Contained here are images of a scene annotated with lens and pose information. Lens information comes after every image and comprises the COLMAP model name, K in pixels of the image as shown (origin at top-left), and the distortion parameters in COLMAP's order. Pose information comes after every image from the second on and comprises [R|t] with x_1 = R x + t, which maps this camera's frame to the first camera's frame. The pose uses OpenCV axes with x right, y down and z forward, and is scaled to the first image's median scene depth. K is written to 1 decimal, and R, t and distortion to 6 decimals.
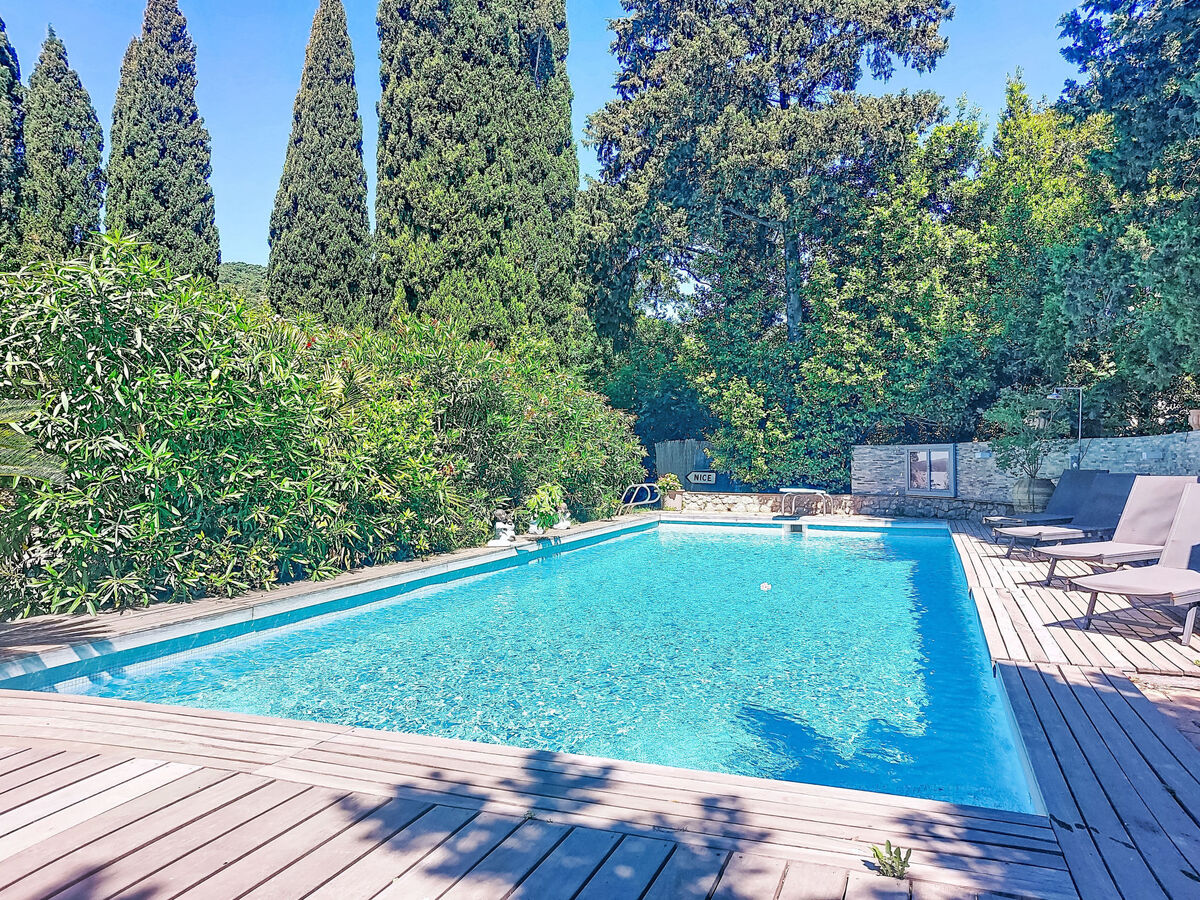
lens RADIAL K [[854.0, 0, 592.8], [0, 854.0, 417.8], [0, 0, 1]] dist [0.000967, 0.052373]
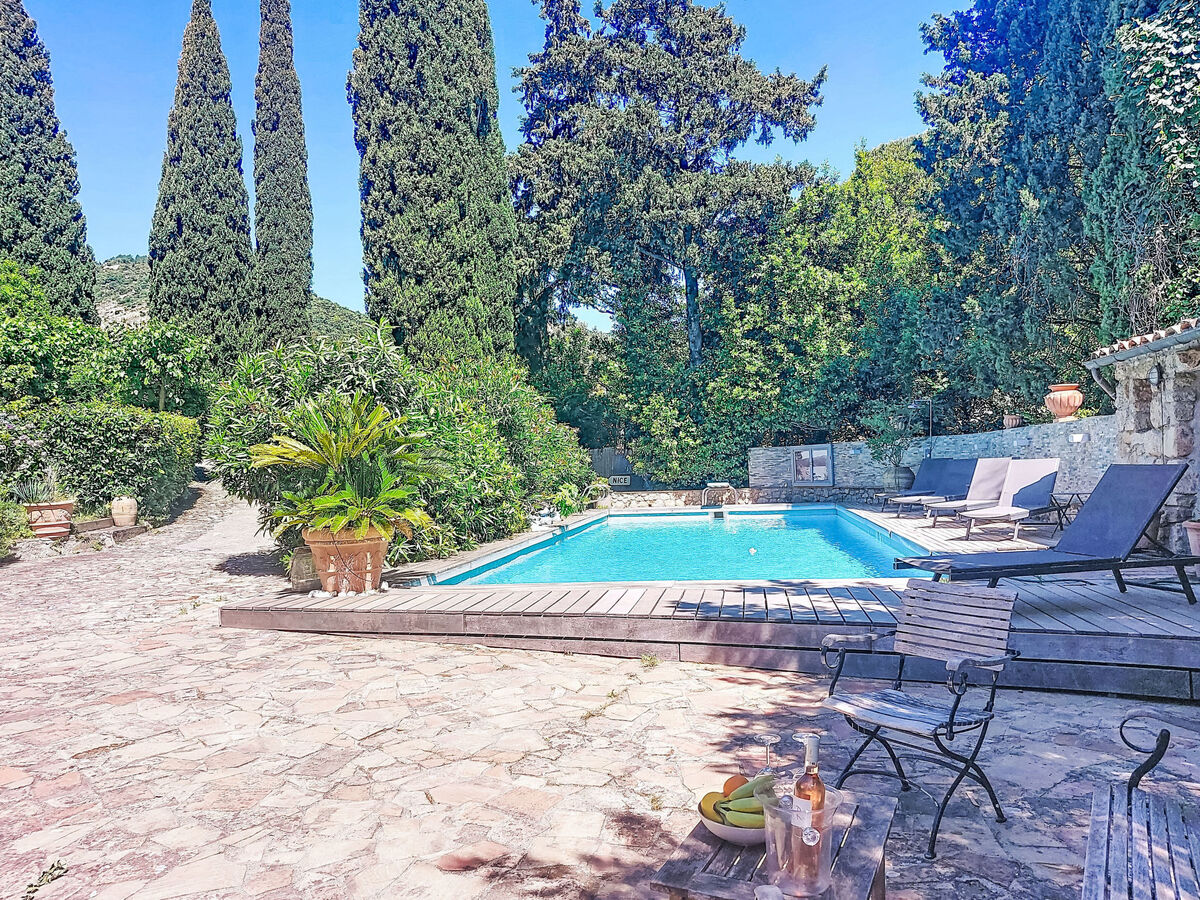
lens RADIAL K [[854.0, 0, 600.5], [0, 854.0, 451.8], [0, 0, 1]] dist [0.000967, 0.052373]
pose [[0.982478, -0.033831, 0.183281, -0.141897], [0.028903, 0.999147, 0.029493, -0.004679], [-0.184122, -0.023679, 0.982618, -0.175491]]
